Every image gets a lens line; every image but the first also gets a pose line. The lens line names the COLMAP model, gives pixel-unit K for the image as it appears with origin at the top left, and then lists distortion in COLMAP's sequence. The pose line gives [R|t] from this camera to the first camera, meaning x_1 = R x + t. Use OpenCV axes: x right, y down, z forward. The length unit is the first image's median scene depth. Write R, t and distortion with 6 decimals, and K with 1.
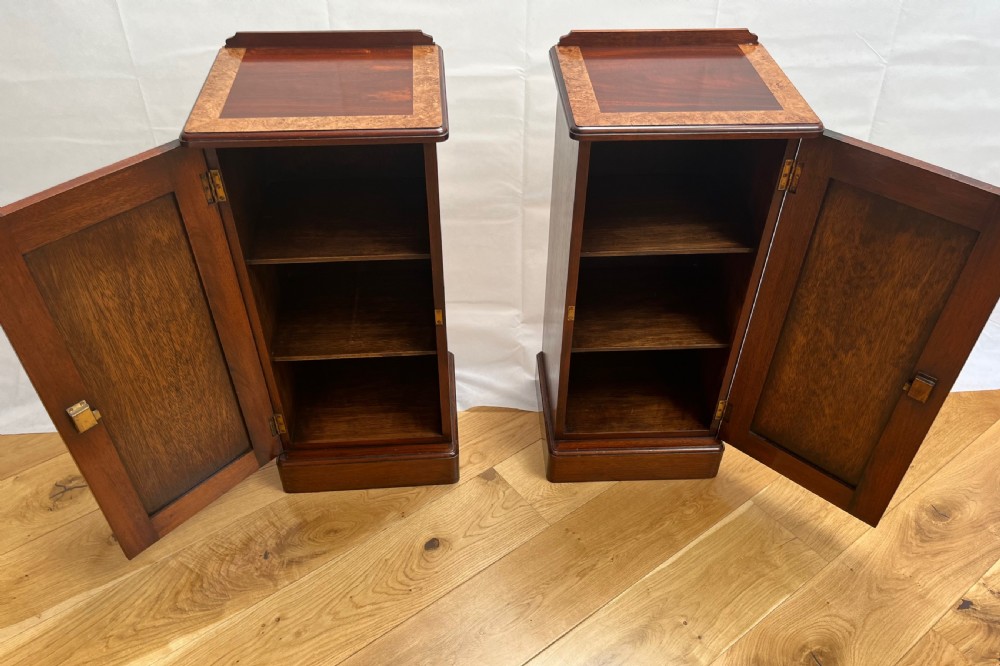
lens RADIAL K [[811.6, 0, 507.0], [0, 811.6, 384.1], [0, 0, 1]] dist [0.045941, -0.060626]
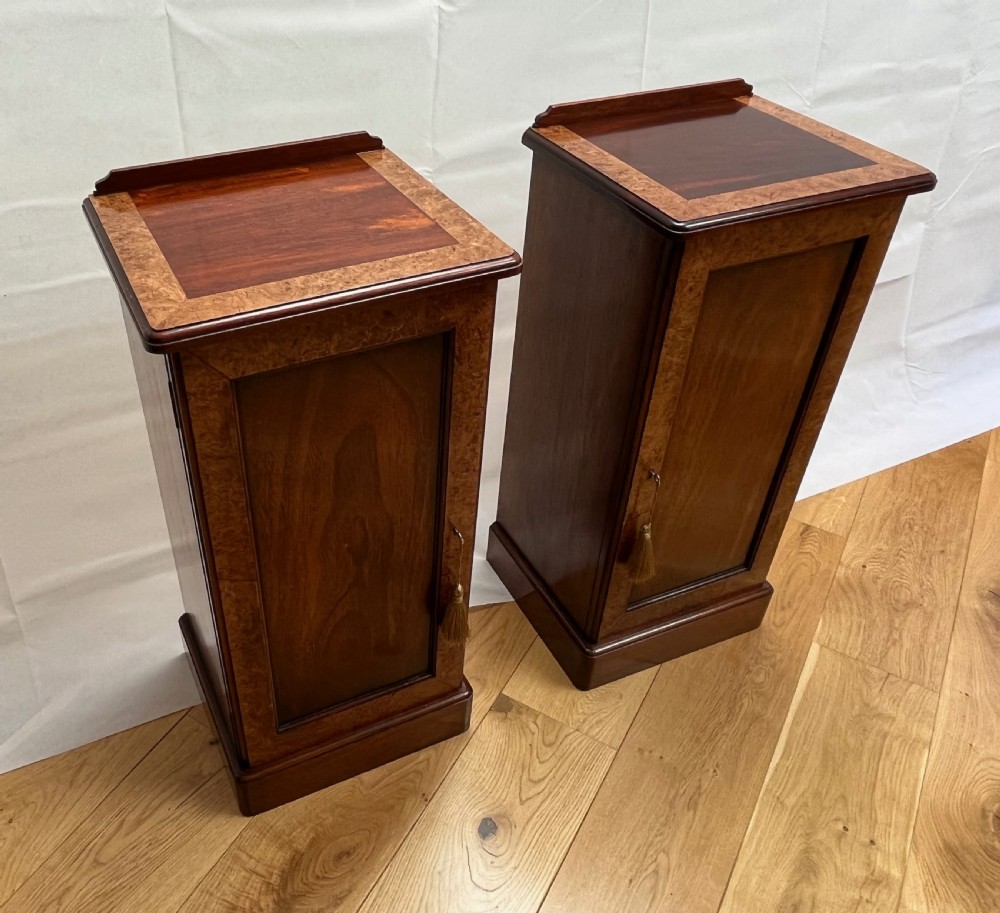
lens RADIAL K [[919.1, 0, 385.0], [0, 919.1, 454.7], [0, 0, 1]] dist [0.000528, -0.009806]
pose [[0.943066, -0.218873, 0.250441, -0.313170], [0.236396, 0.970758, -0.041783, -0.108981], [-0.233972, 0.098607, 0.967230, 0.221594]]
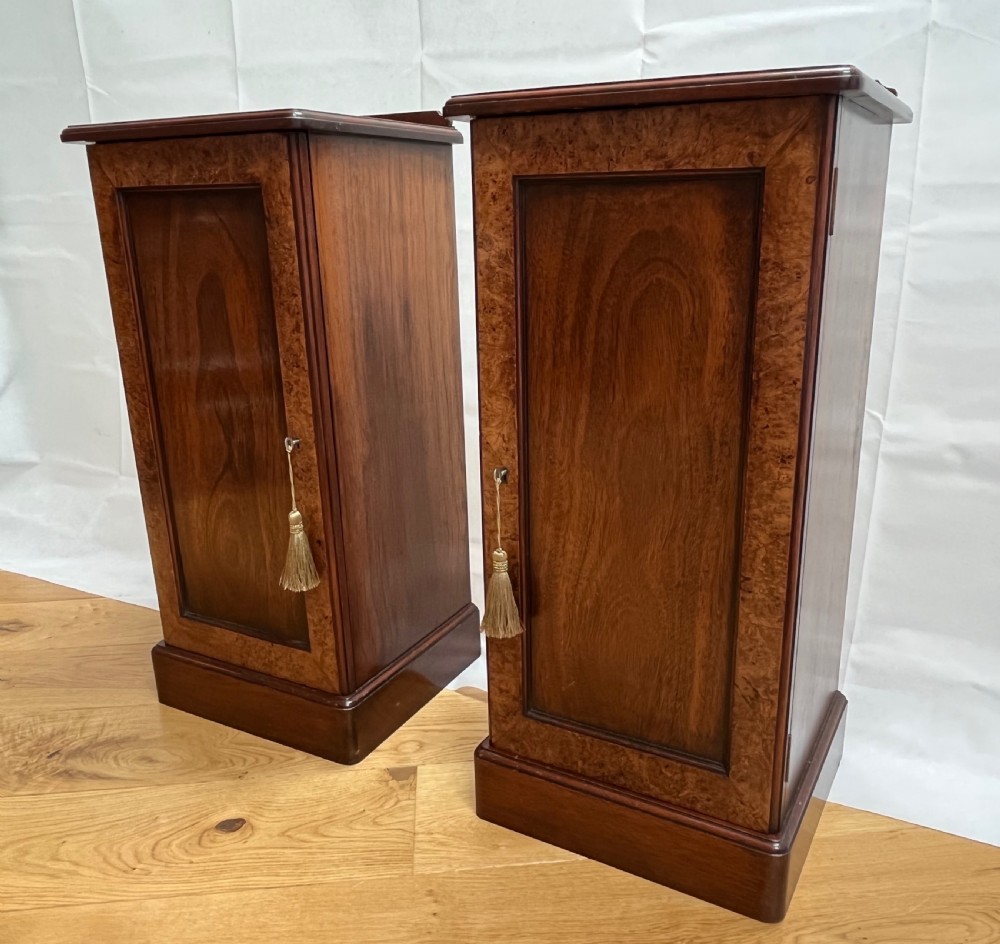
lens RADIAL K [[881.0, 0, 539.5], [0, 881.0, 466.4], [0, 0, 1]] dist [0.009136, -0.015864]
pose [[0.850221, 0.125181, -0.511326, 0.409790], [-0.340135, 0.871973, -0.352095, 0.121832], [0.401787, 0.473278, 0.783948, 0.471325]]
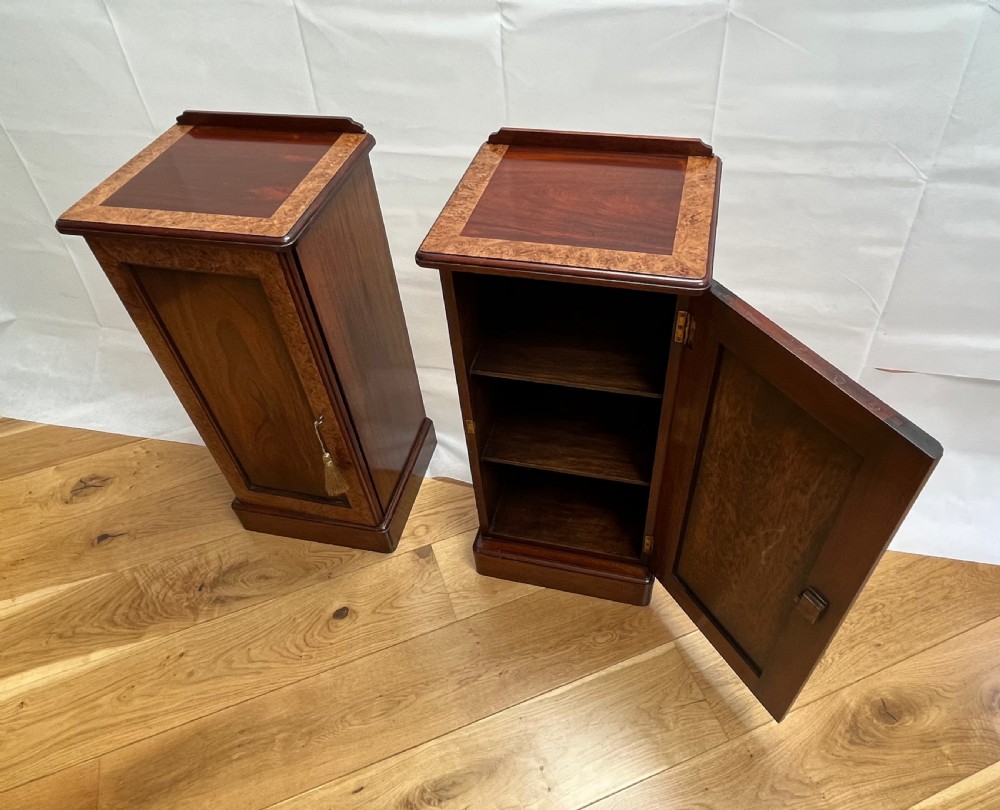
lens RADIAL K [[698.3, 0, 518.8], [0, 698.3, 404.0], [0, 0, 1]] dist [-0.003826, -0.001227]
pose [[0.953553, 0.166157, -0.251253, 0.311010], [-0.151934, 0.985531, 0.075127, -0.171089], [0.260100, -0.033464, 0.965002, 0.216552]]
